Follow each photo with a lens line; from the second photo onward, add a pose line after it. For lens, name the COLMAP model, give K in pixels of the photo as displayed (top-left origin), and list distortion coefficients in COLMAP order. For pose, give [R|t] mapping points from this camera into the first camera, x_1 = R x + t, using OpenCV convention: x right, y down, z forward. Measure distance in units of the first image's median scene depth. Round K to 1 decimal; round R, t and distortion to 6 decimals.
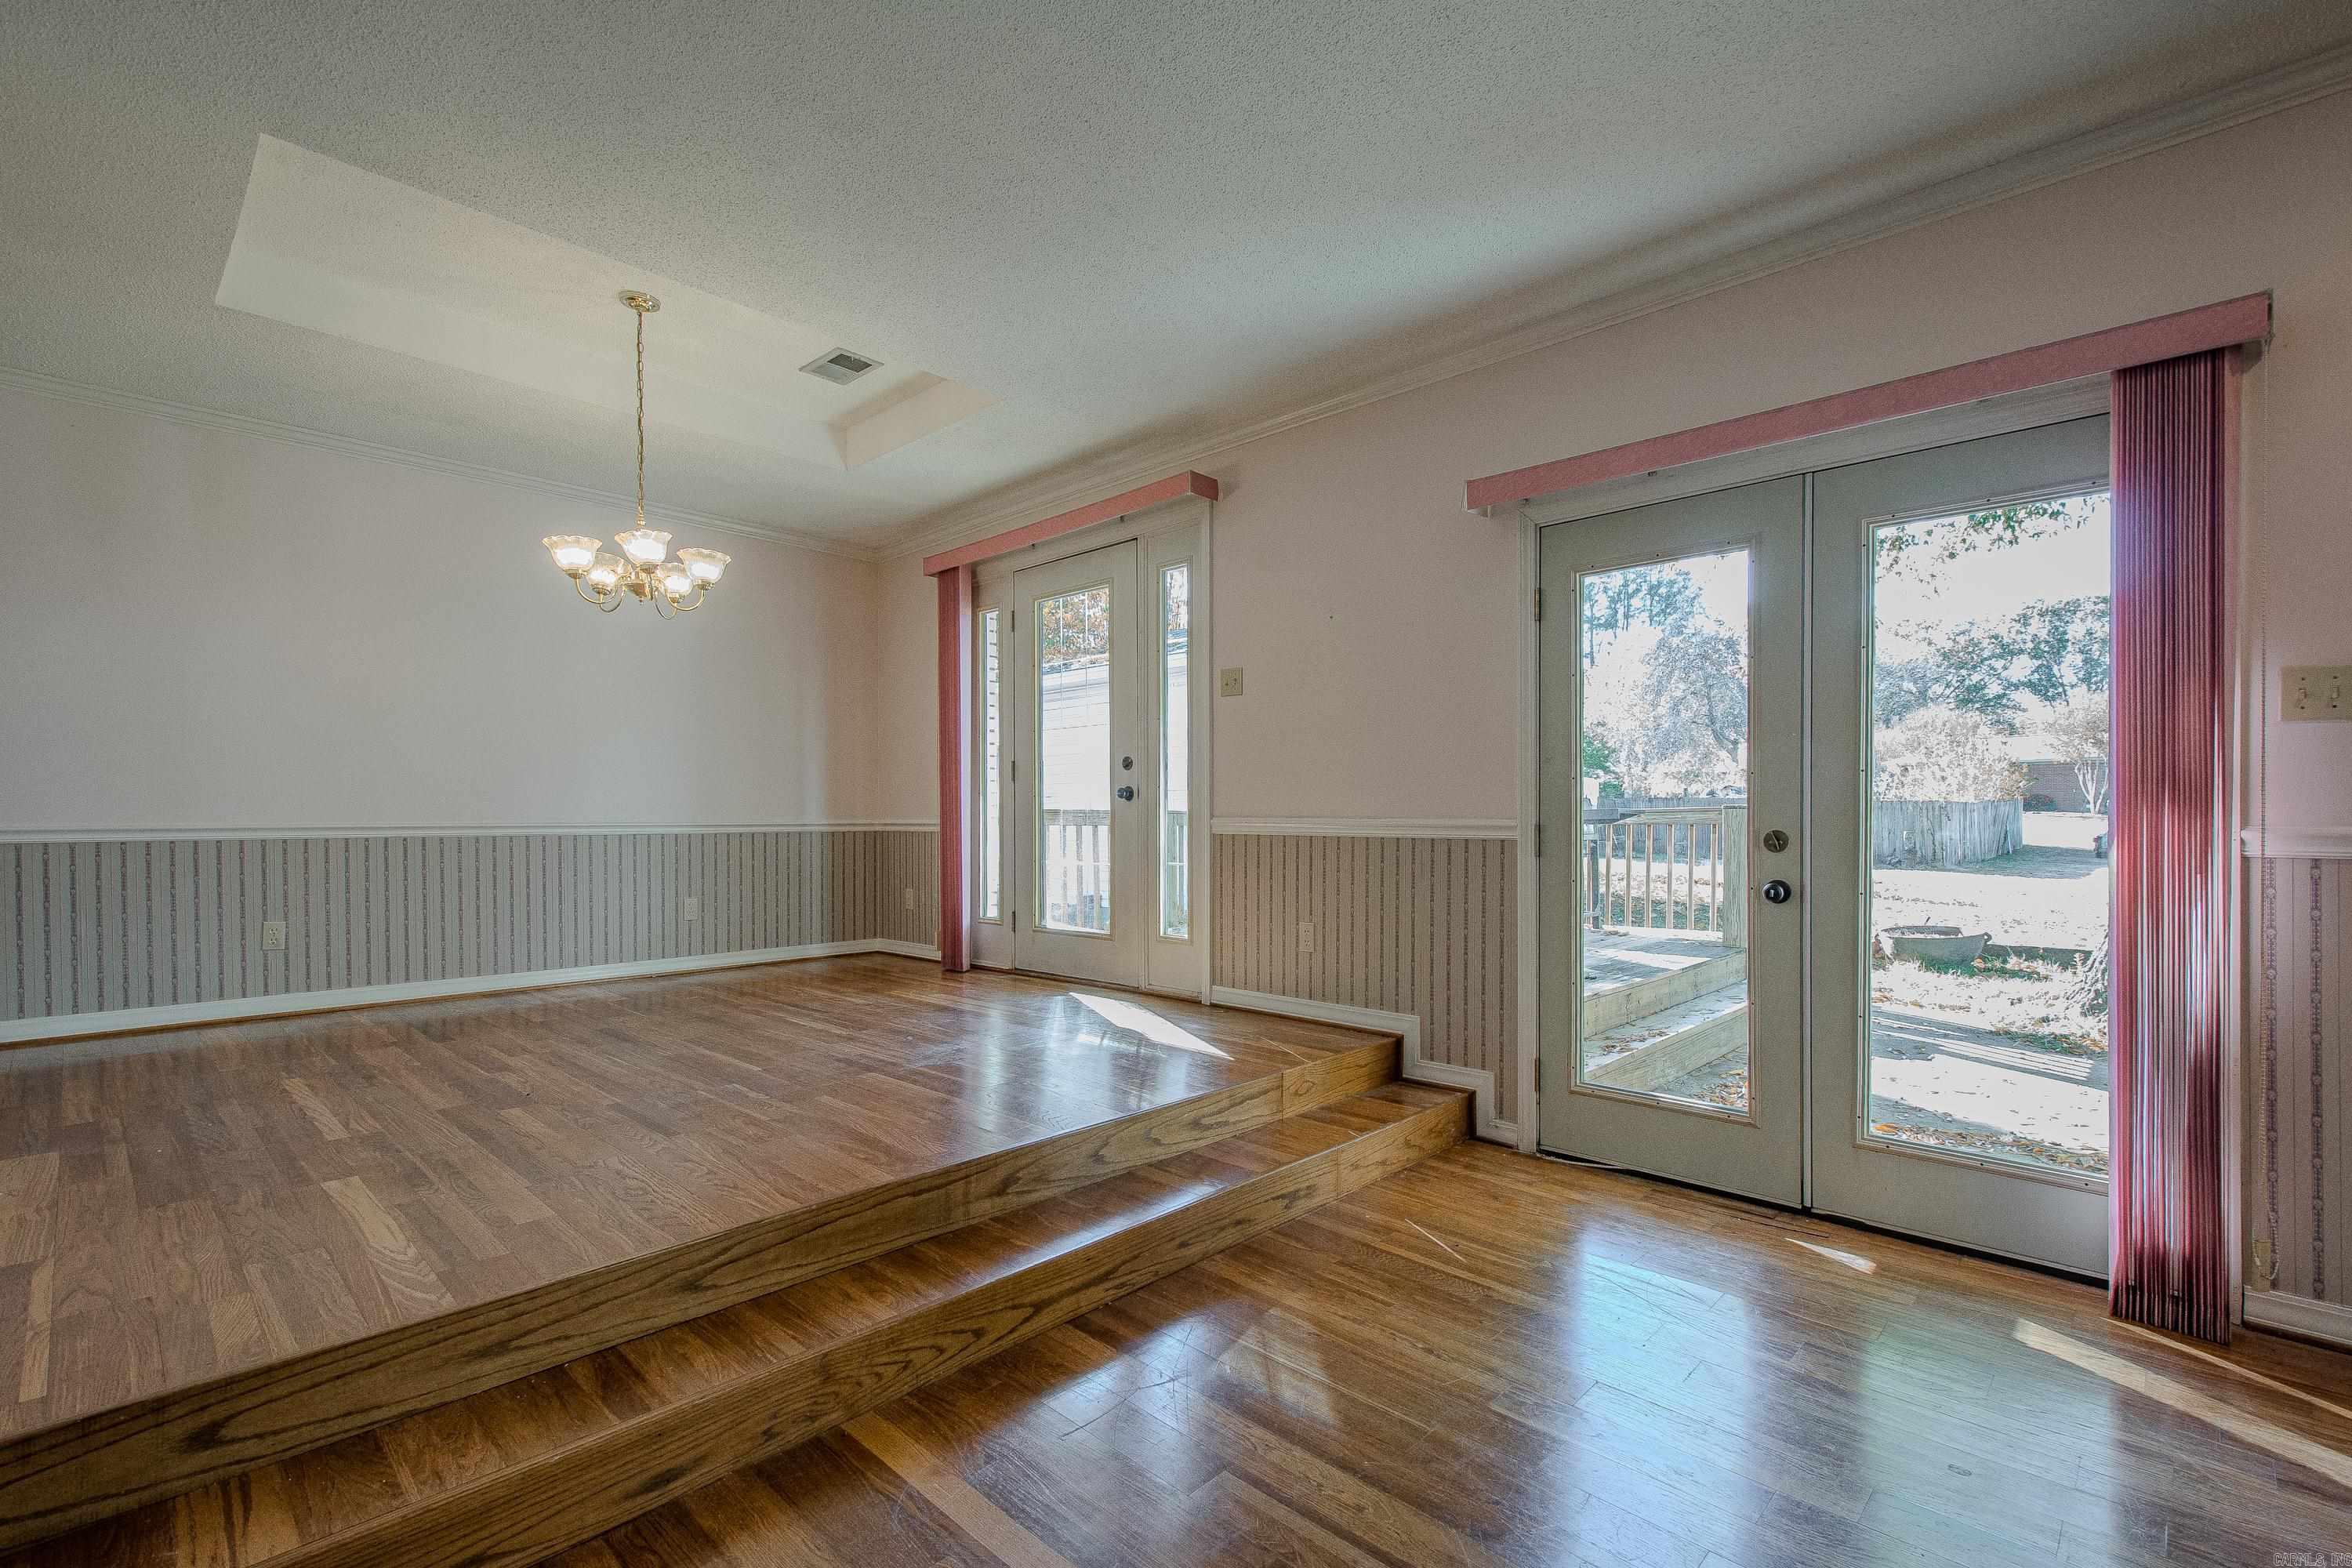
lens RADIAL K [[1044.0, 0, 1193.5], [0, 1044.0, 826.4], [0, 0, 1]] dist [0.020220, -0.007577]
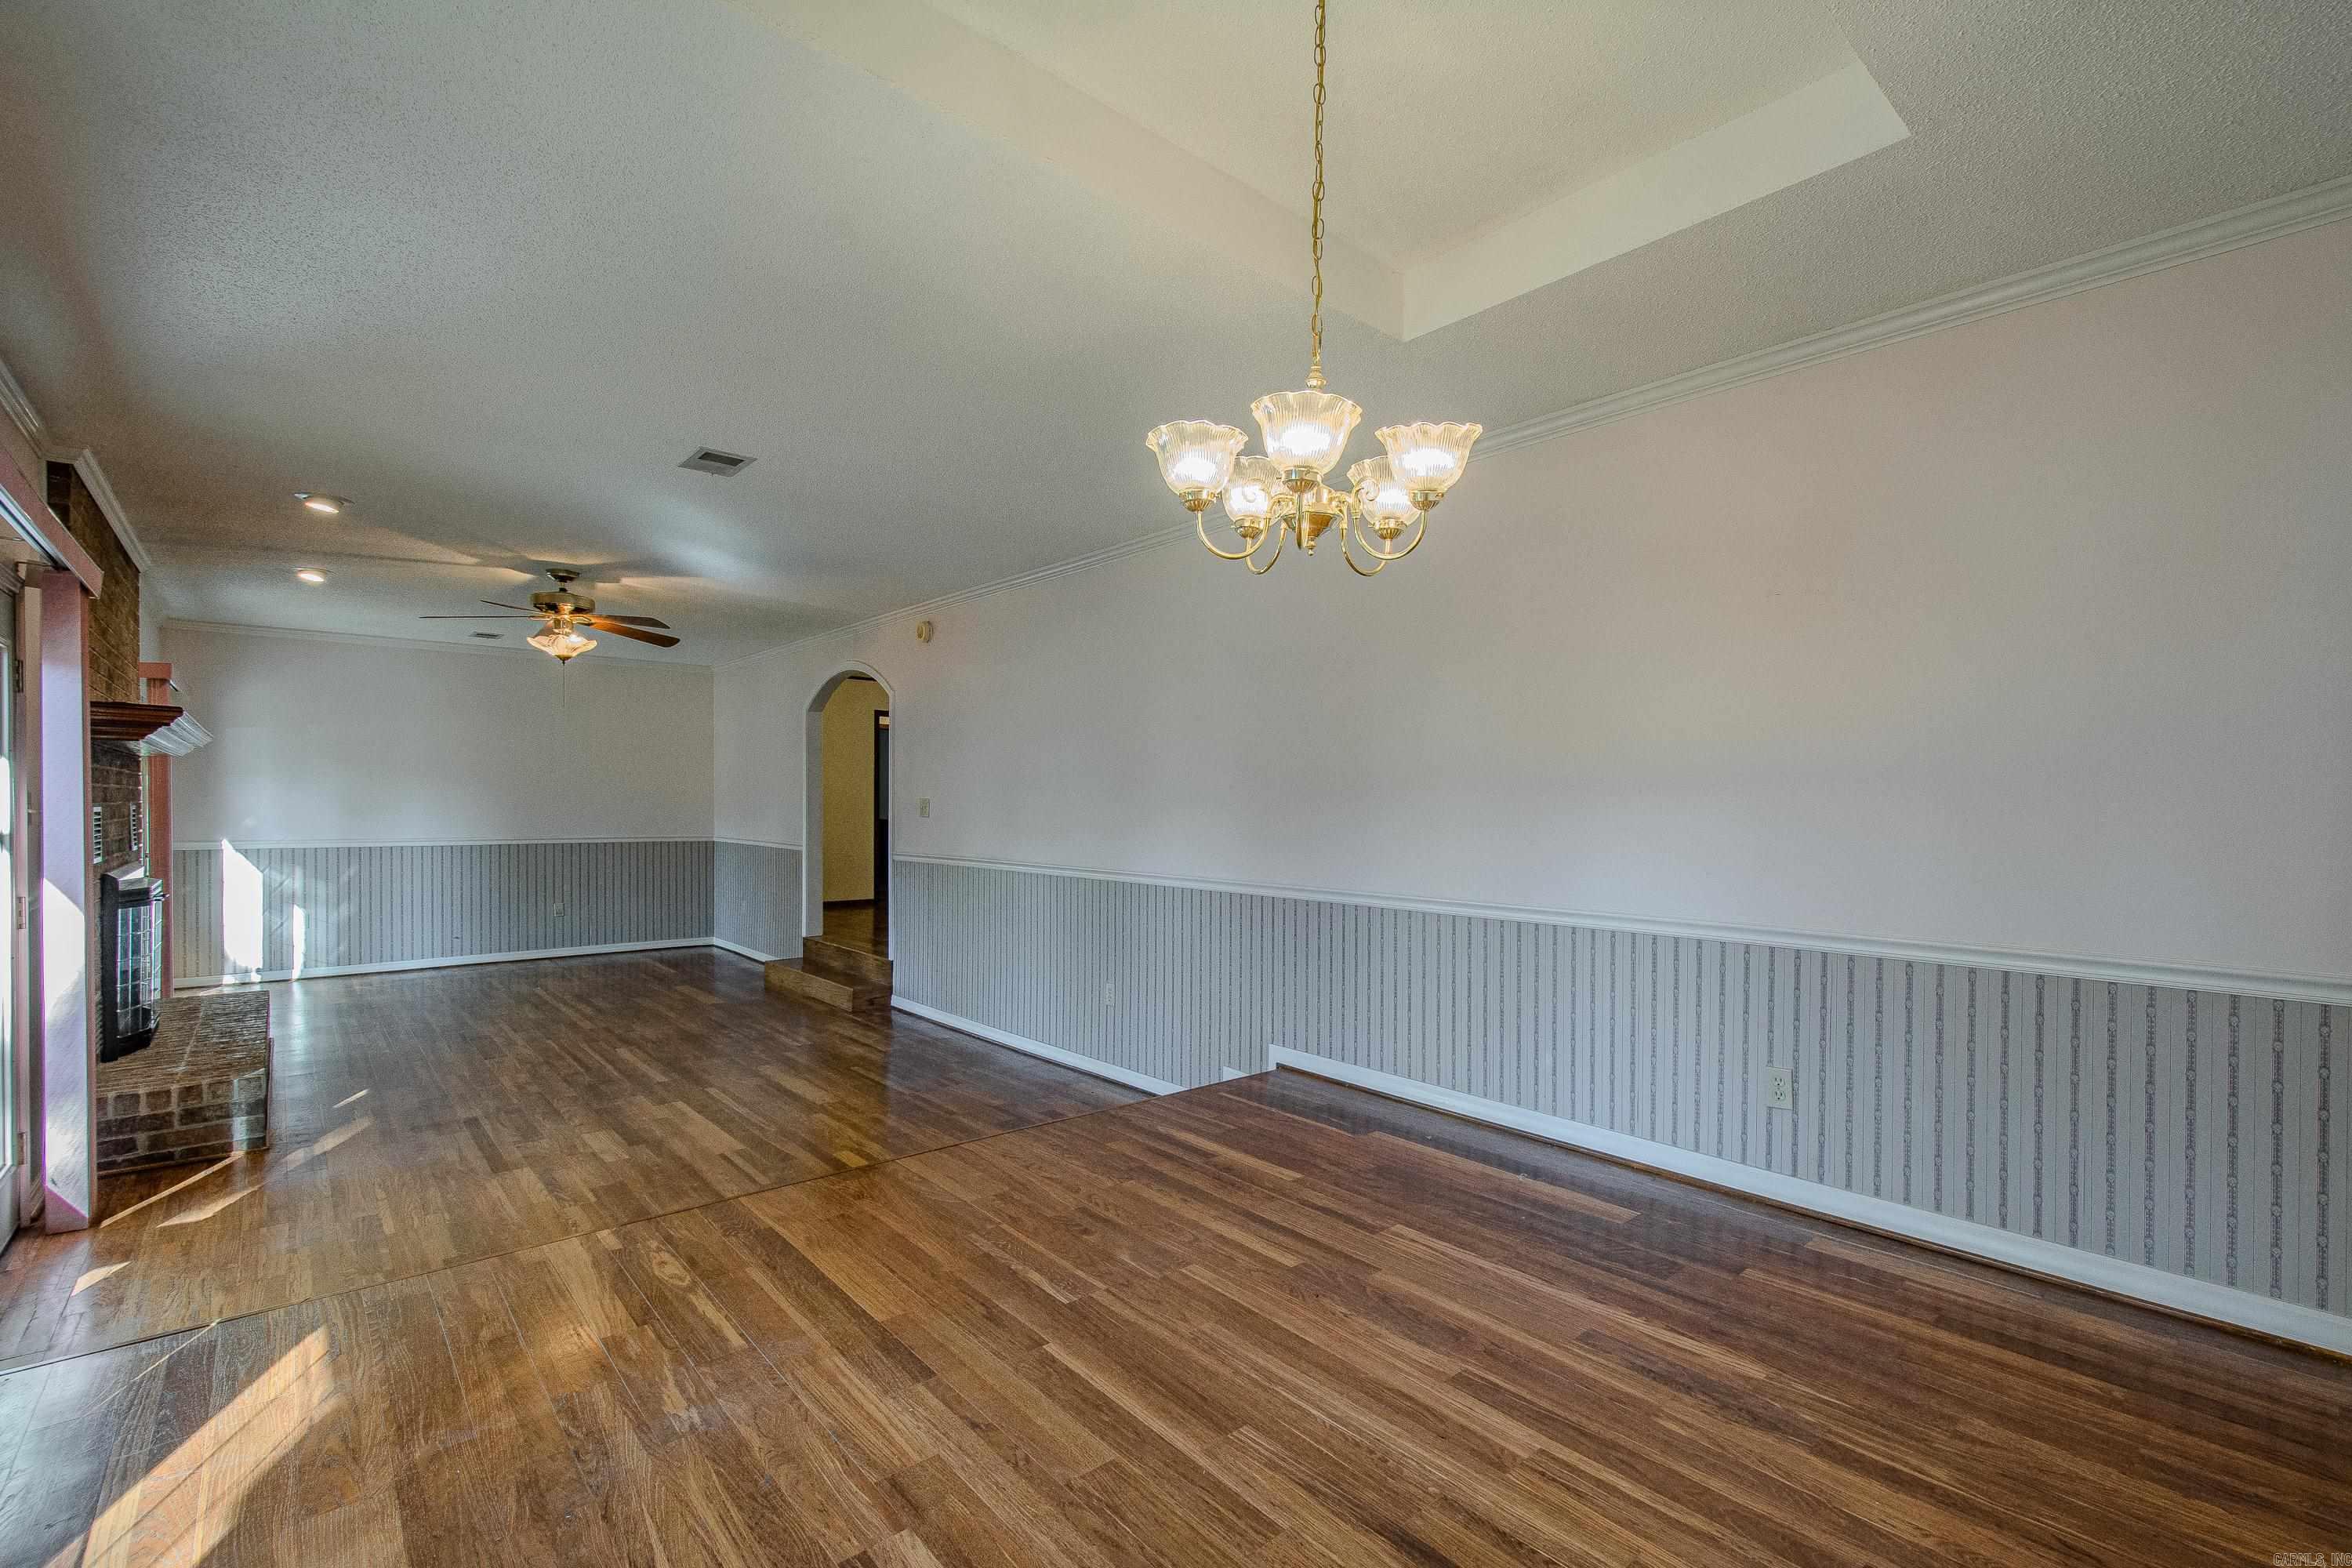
lens RADIAL K [[1044.0, 0, 1190.4], [0, 1044.0, 798.7], [0, 0, 1]] dist [0.020220, -0.007577]
pose [[-0.995000, -0.004422, 0.099777, -0.528120], [-0.003989, 0.999982, 0.004536, -0.097846], [-0.099795, 0.004115, -0.995000, 1.523960]]
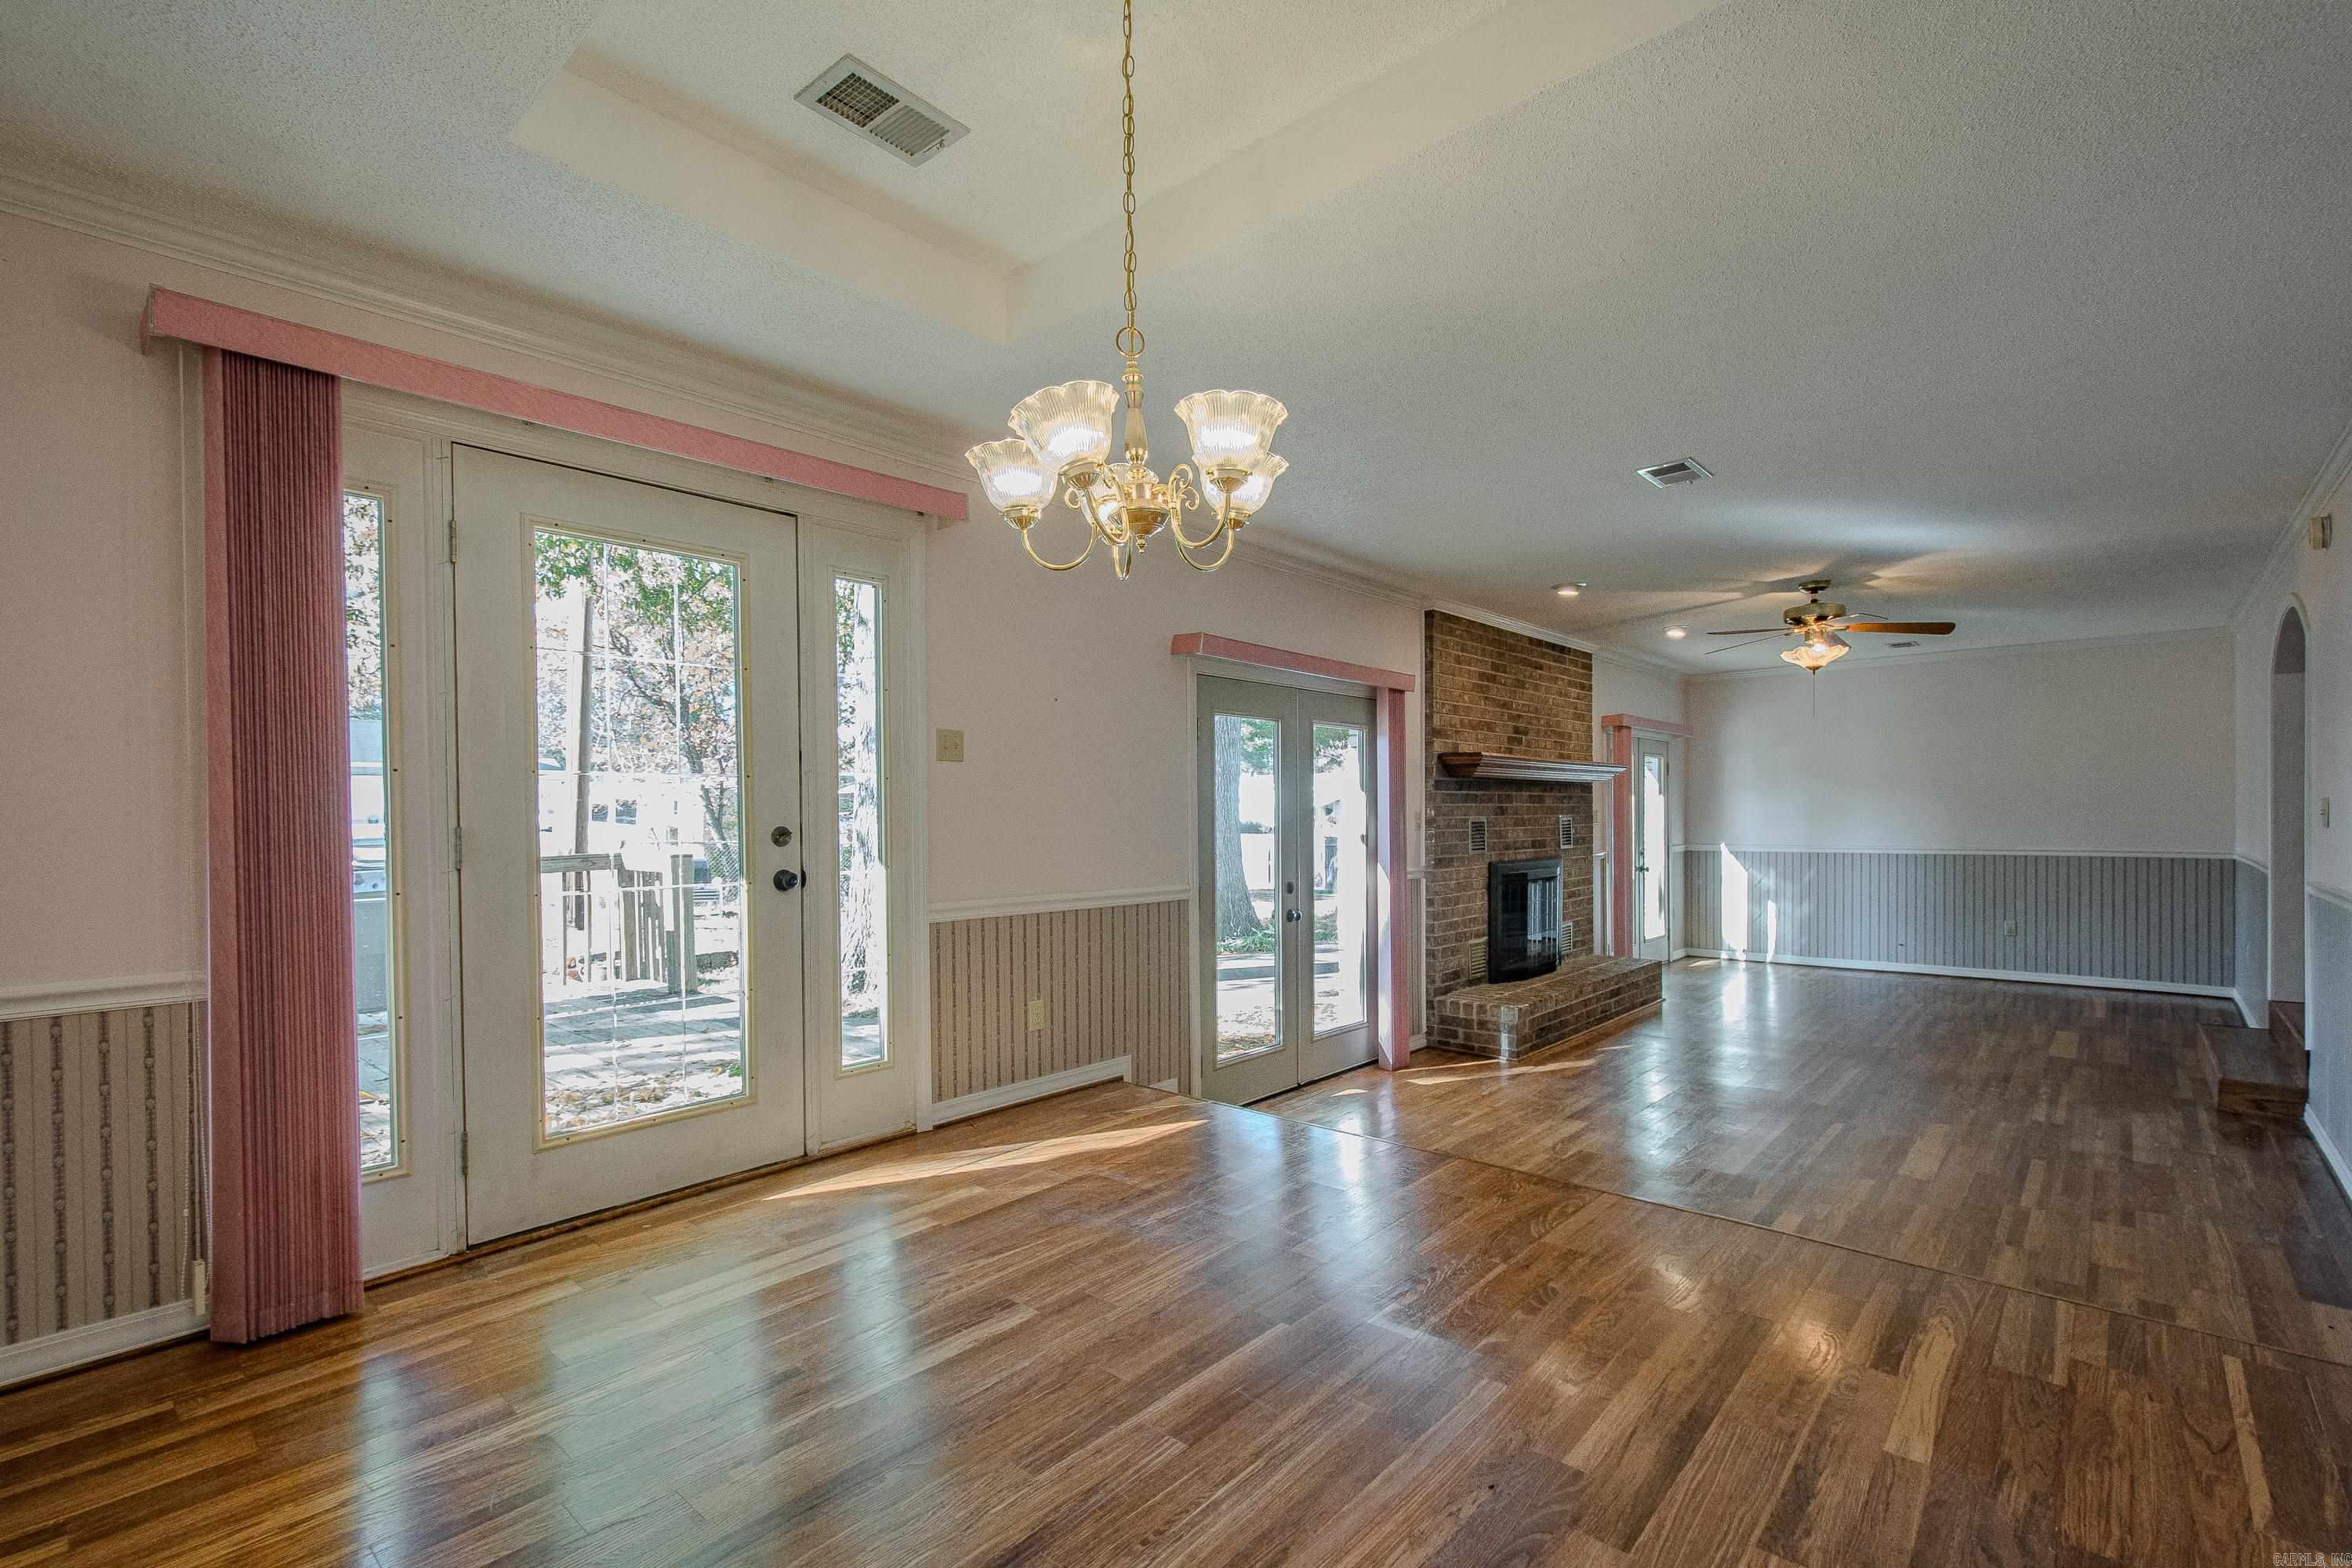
lens RADIAL K [[1044.0, 0, 1199.2], [0, 1044.0, 827.1], [0, 0, 1]] dist [0.020220, -0.007577]
pose [[-0.038350, -0.010777, 0.999206, -1.020677], [0.018173, 0.999769, 0.011481, -0.093833], [-0.999099, 0.018599, -0.038145, 1.008544]]
